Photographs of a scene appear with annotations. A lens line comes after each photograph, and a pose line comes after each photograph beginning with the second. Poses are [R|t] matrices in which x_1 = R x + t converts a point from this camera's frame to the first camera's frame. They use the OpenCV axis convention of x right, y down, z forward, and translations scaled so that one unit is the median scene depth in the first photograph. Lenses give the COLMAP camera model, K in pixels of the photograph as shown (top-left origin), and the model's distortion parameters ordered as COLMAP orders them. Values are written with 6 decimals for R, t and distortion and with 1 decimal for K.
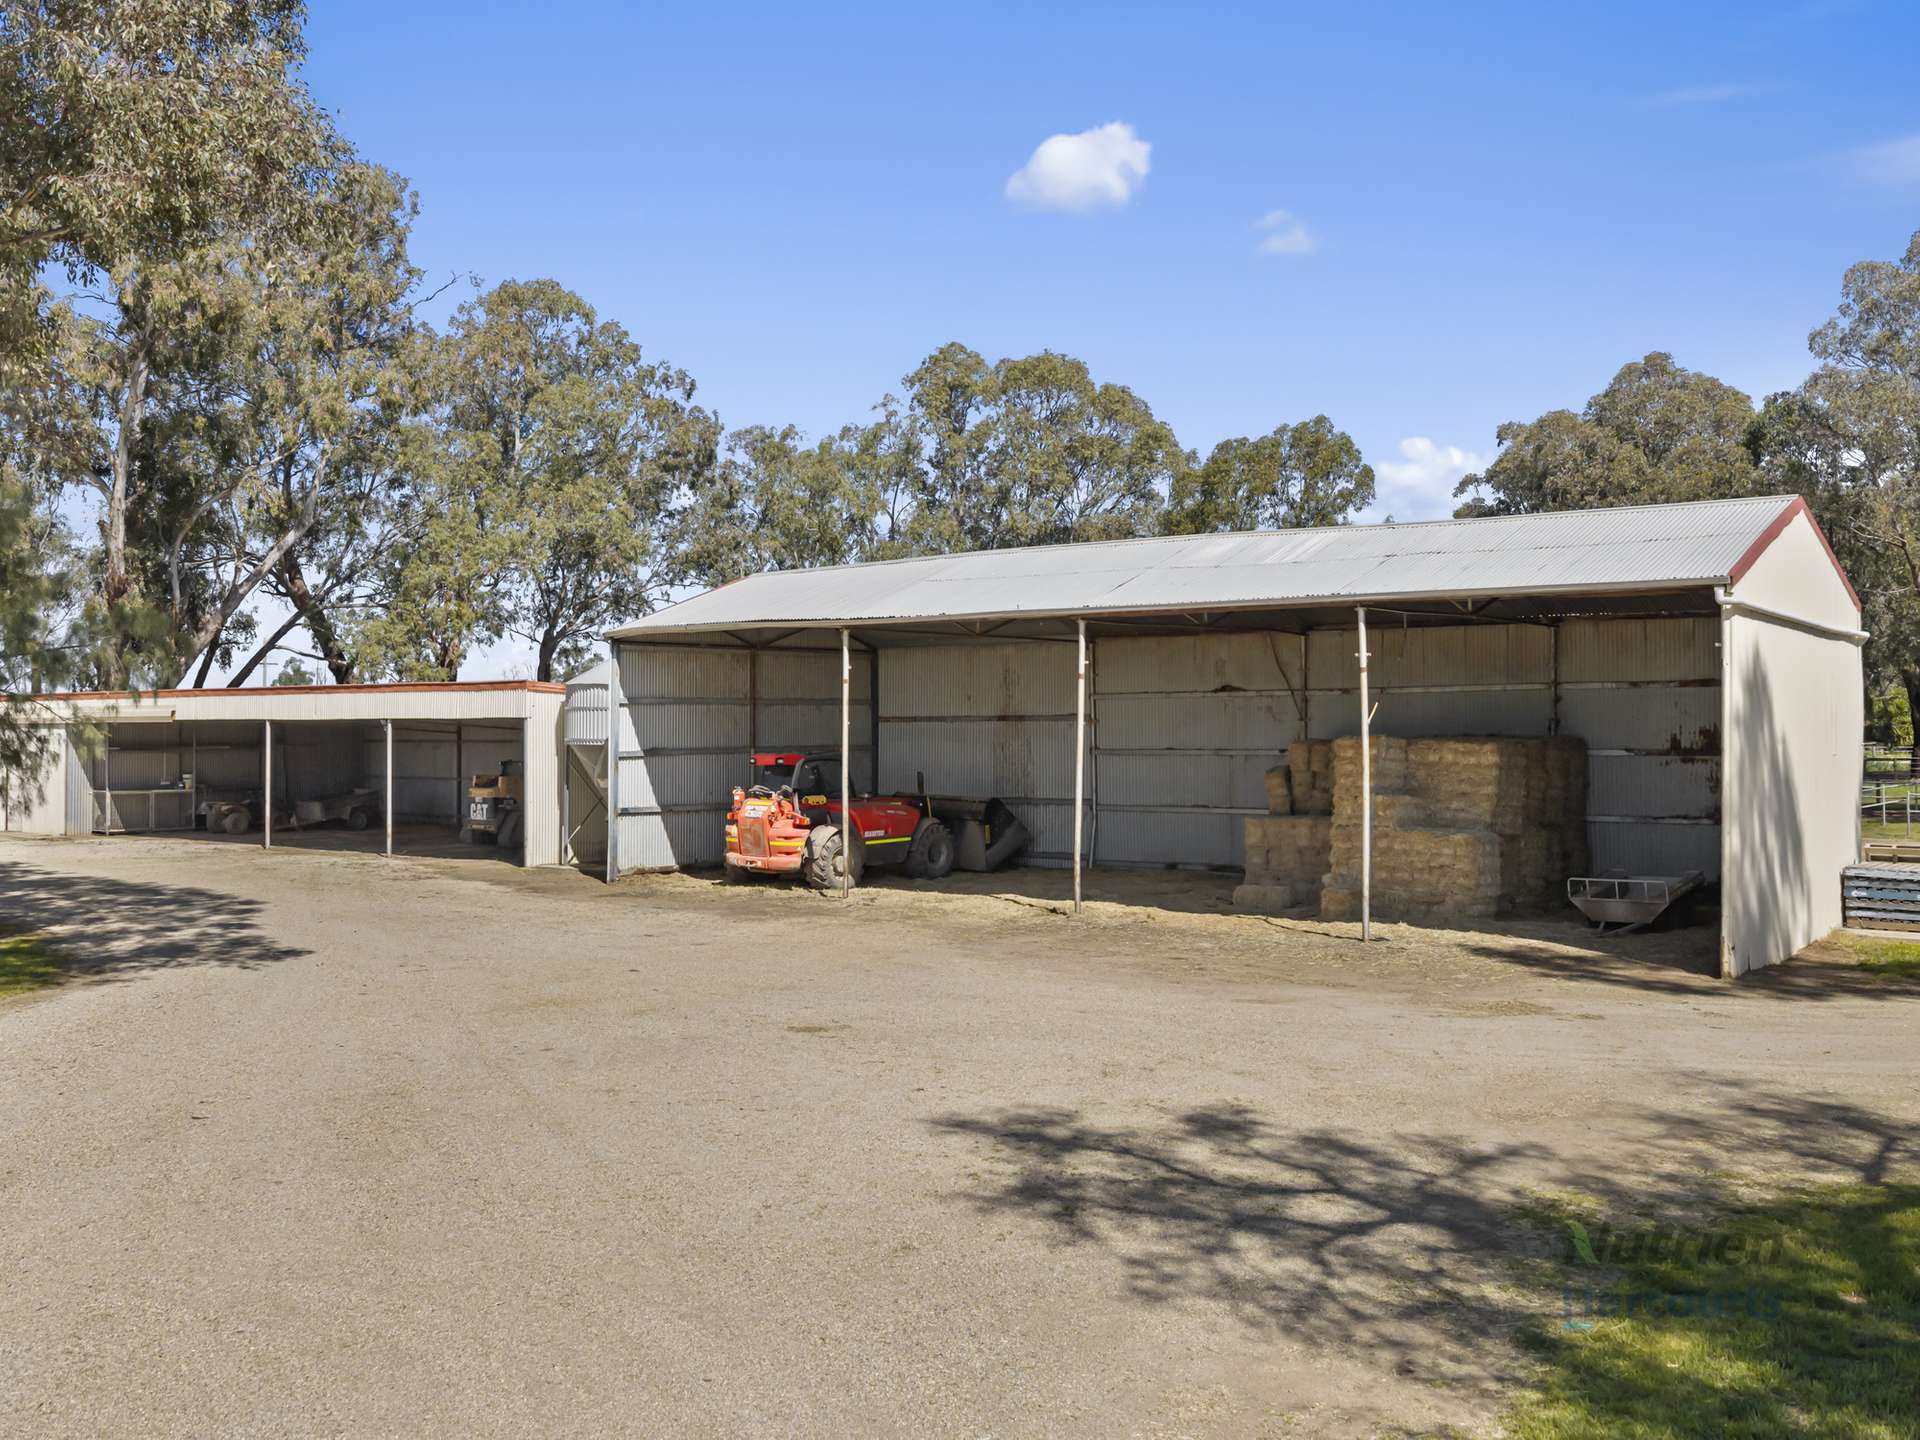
lens RADIAL K [[1567.6, 0, 960.0], [0, 1567.6, 720.0], [0, 0, 1]] dist [-0.014500, -0.007111]
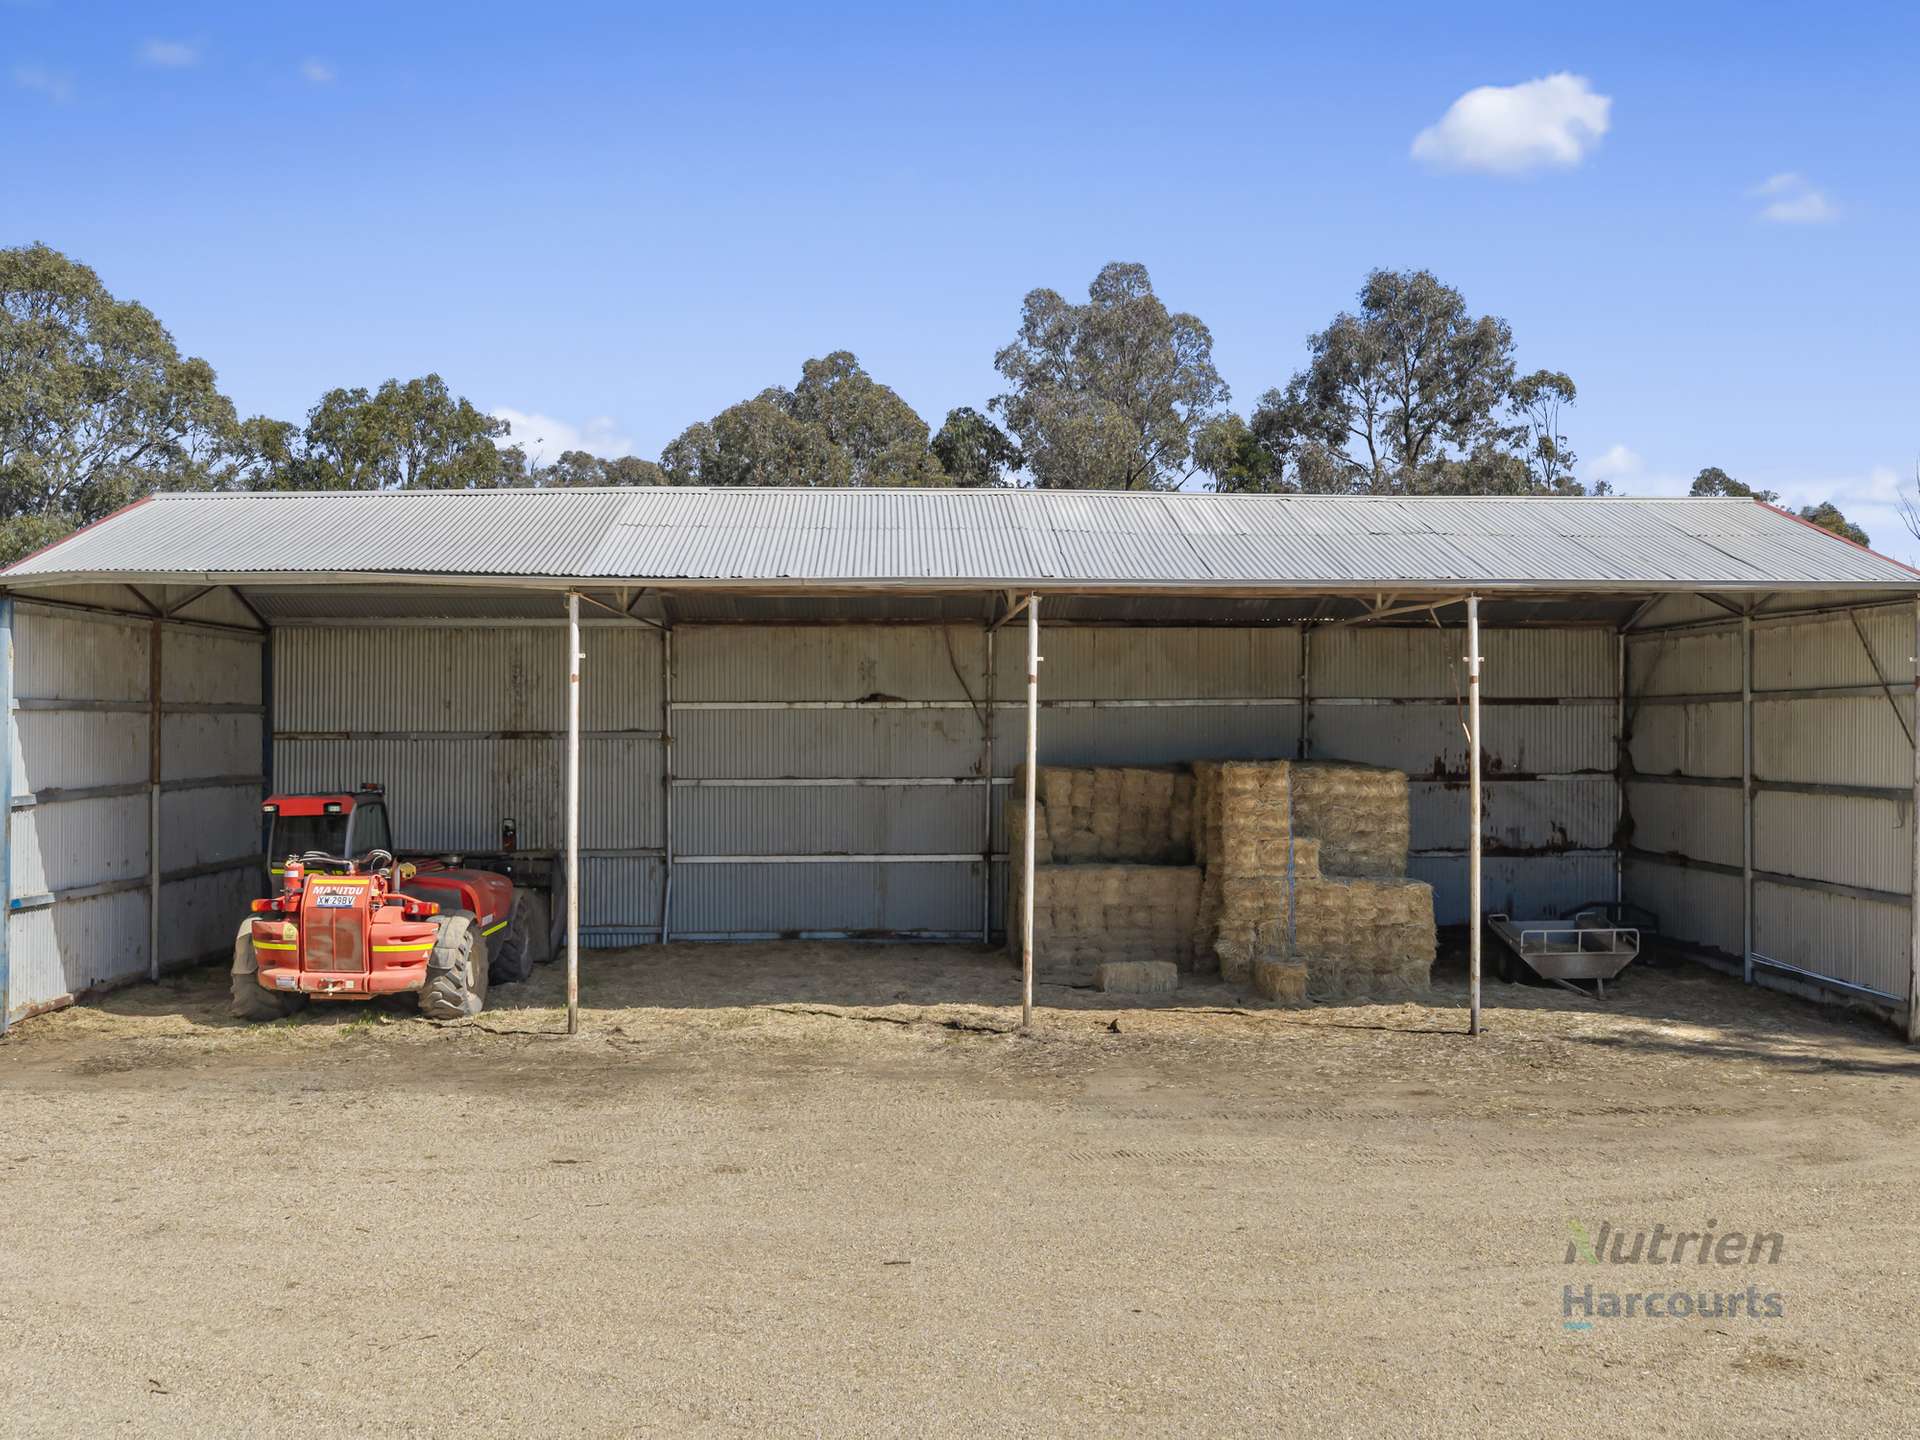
lens RADIAL K [[1691.6, 0, 960.0], [0, 1691.6, 720.0], [0, 0, 1]] dist [0.009215, 0.003741]
pose [[0.810048, 0.007594, 0.586315, -0.315091], [-0.004082, 0.999965, -0.007313, -0.003806], [-0.586350, 0.003530, 0.810050, 0.350783]]
